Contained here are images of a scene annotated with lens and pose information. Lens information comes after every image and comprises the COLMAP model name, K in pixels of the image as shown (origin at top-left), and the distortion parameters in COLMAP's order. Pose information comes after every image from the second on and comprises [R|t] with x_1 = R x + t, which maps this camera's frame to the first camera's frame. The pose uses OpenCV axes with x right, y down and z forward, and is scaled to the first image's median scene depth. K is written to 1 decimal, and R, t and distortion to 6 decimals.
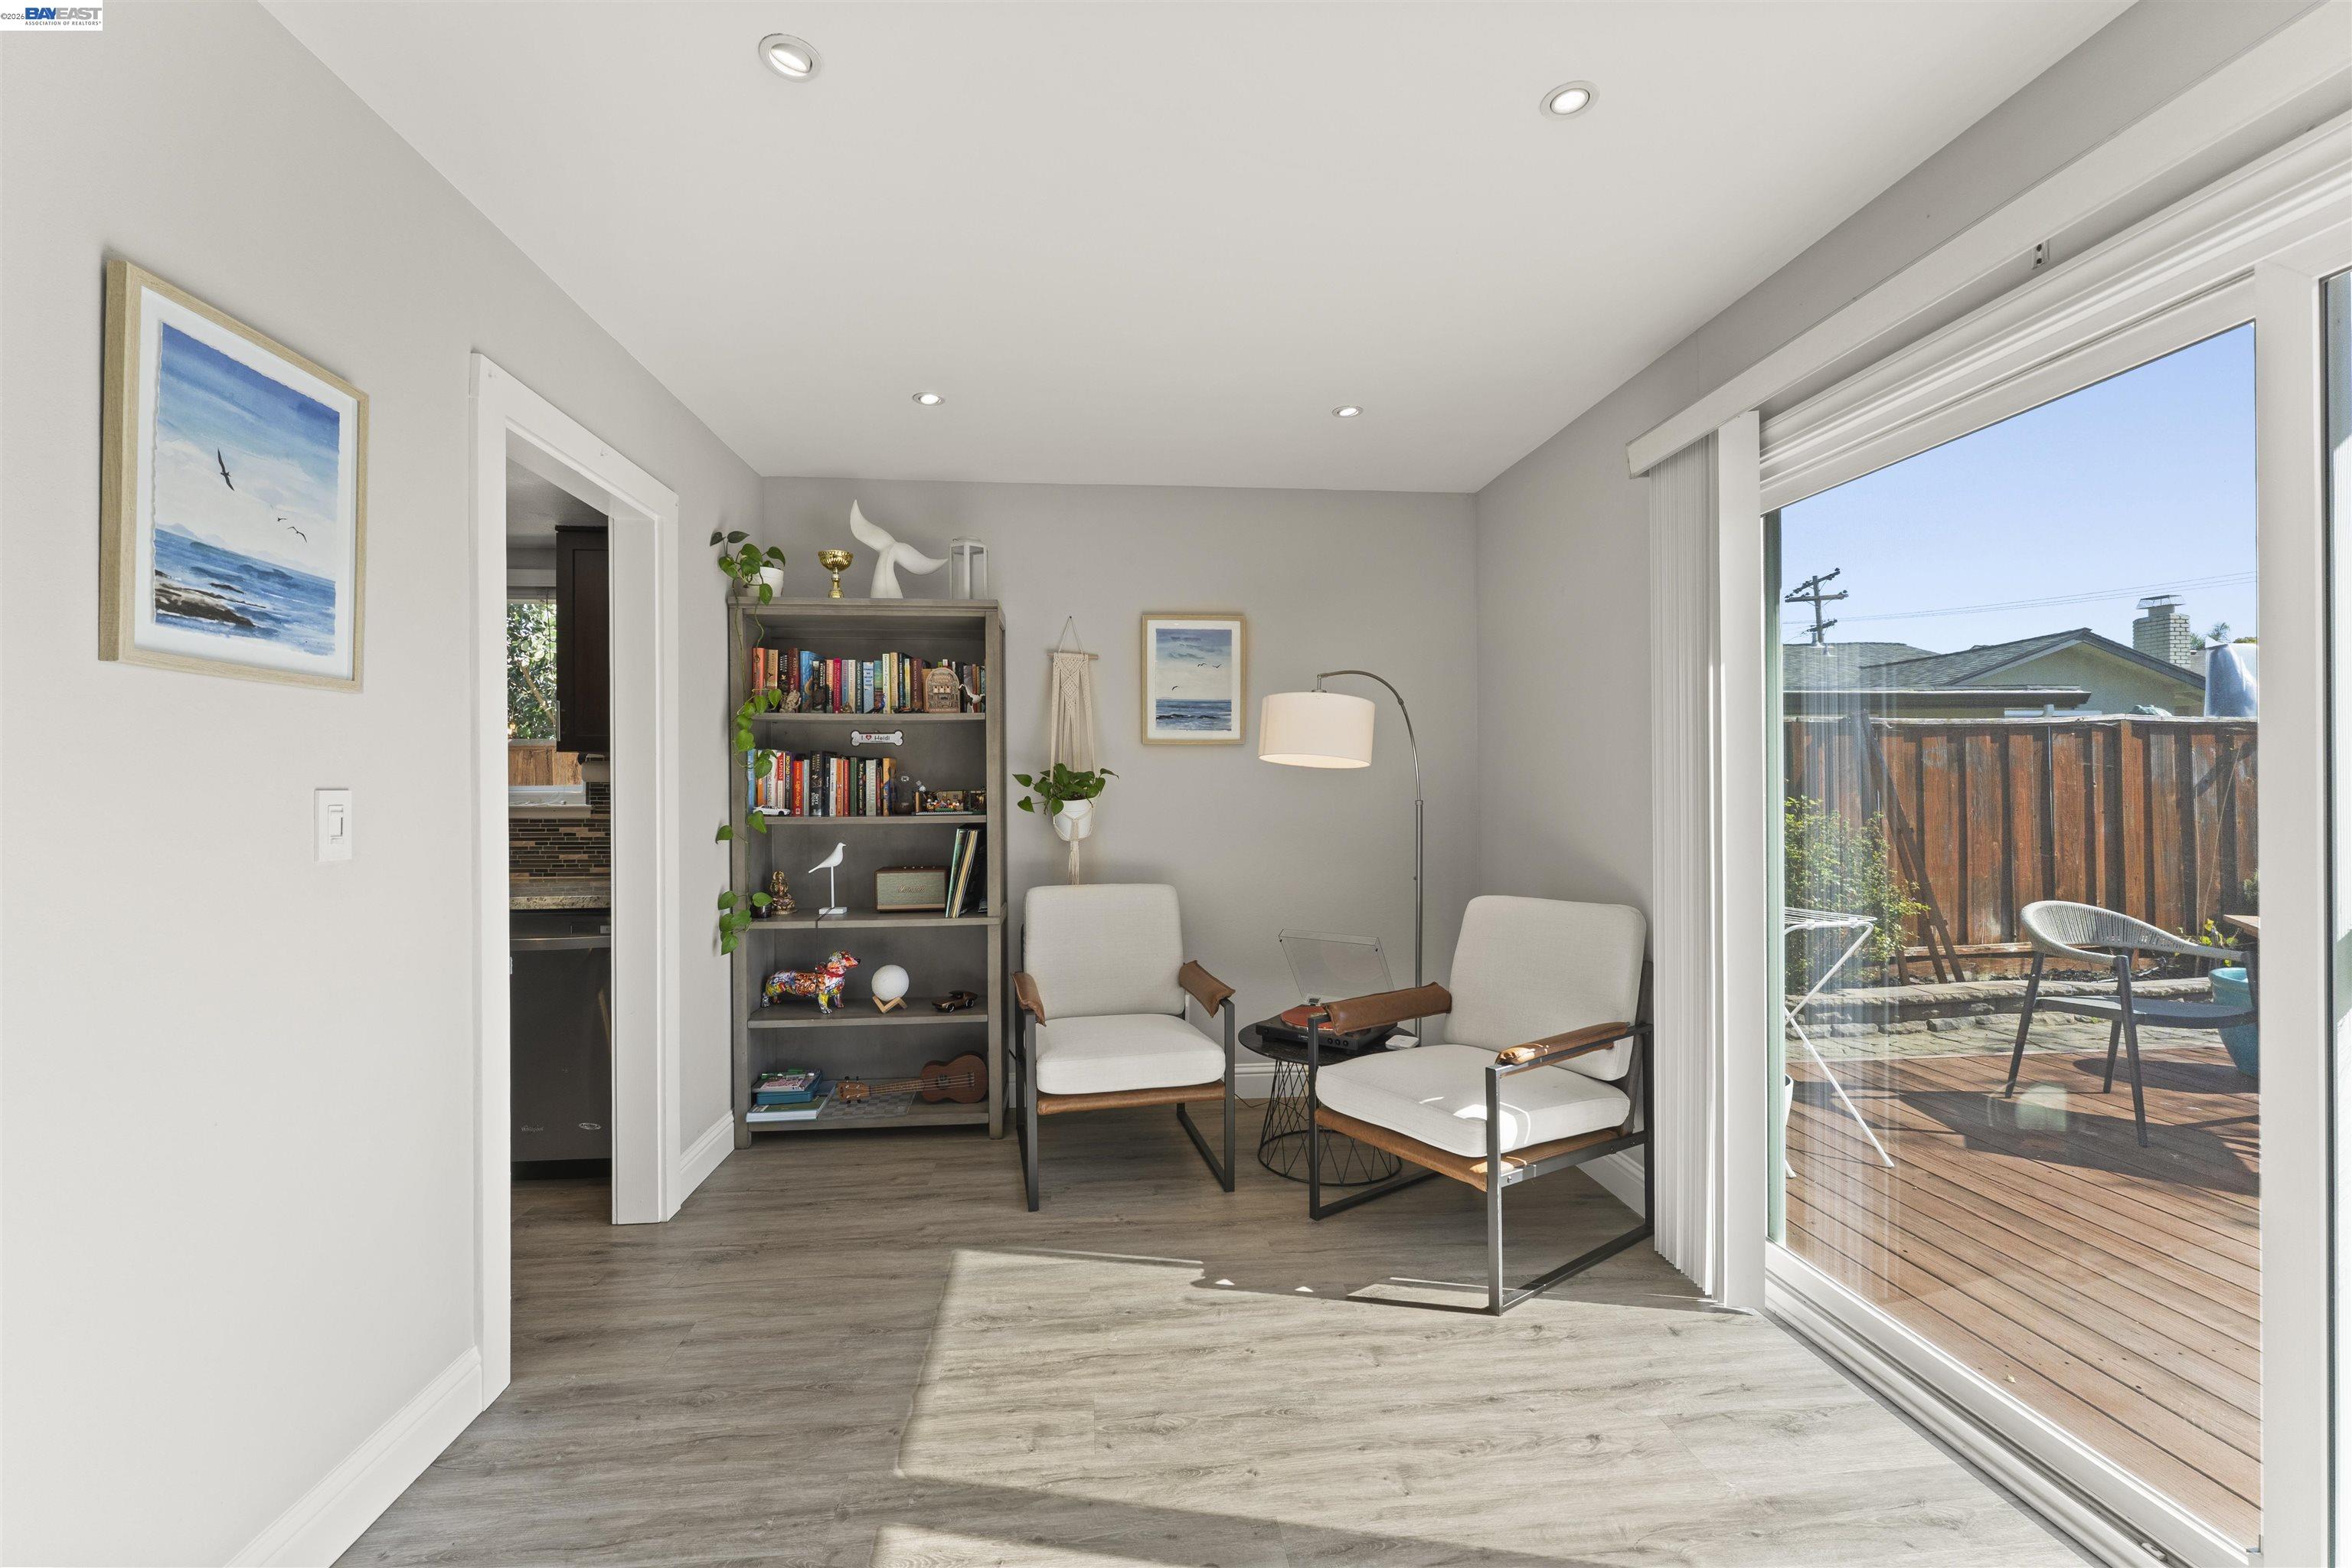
lens RADIAL K [[964.1, 0, 1172.4], [0, 964.1, 786.1], [0, 0, 1]] dist [-0.001595, -0.000316]
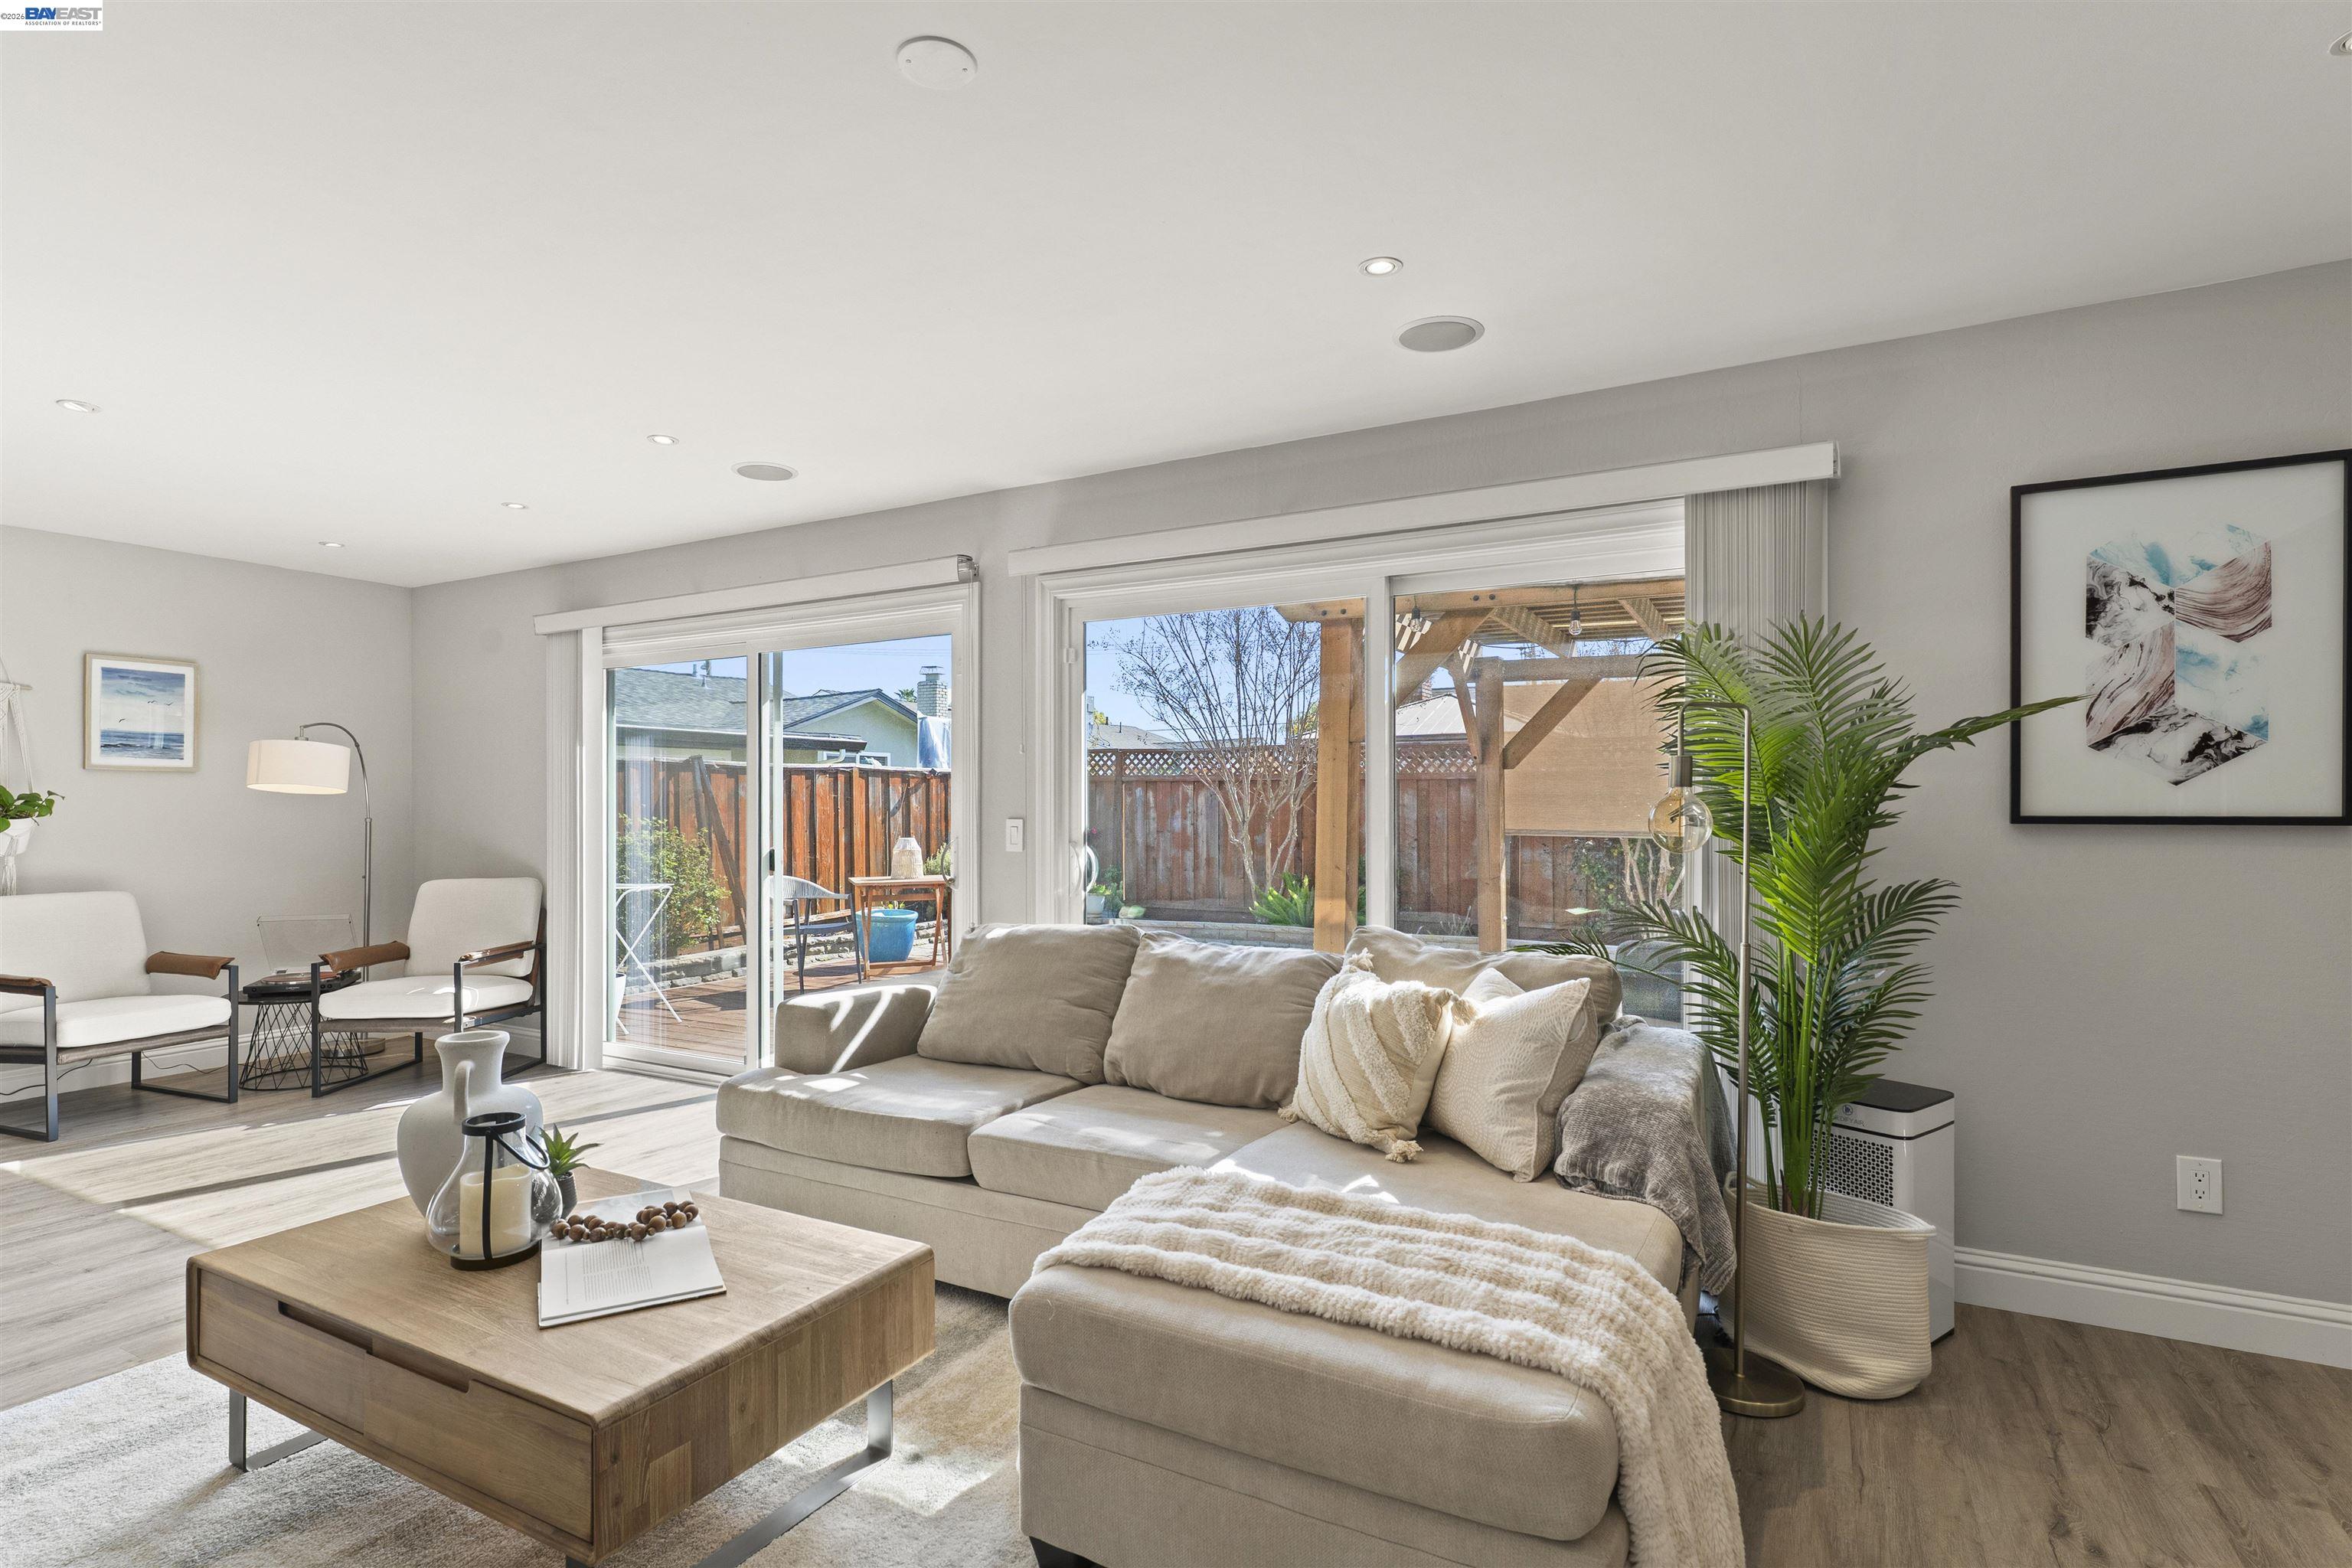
lens RADIAL K [[1185.8, 0, 1170.0], [0, 1185.8, 804.2], [0, 0, 1]] dist [-0.002691, 0.001487]
pose [[0.577187, 0.007144, 0.816581, -0.519615], [-0.002529, 0.999973, -0.006960, 0.004274], [-0.816608, 0.001952, 0.577189, -1.001018]]
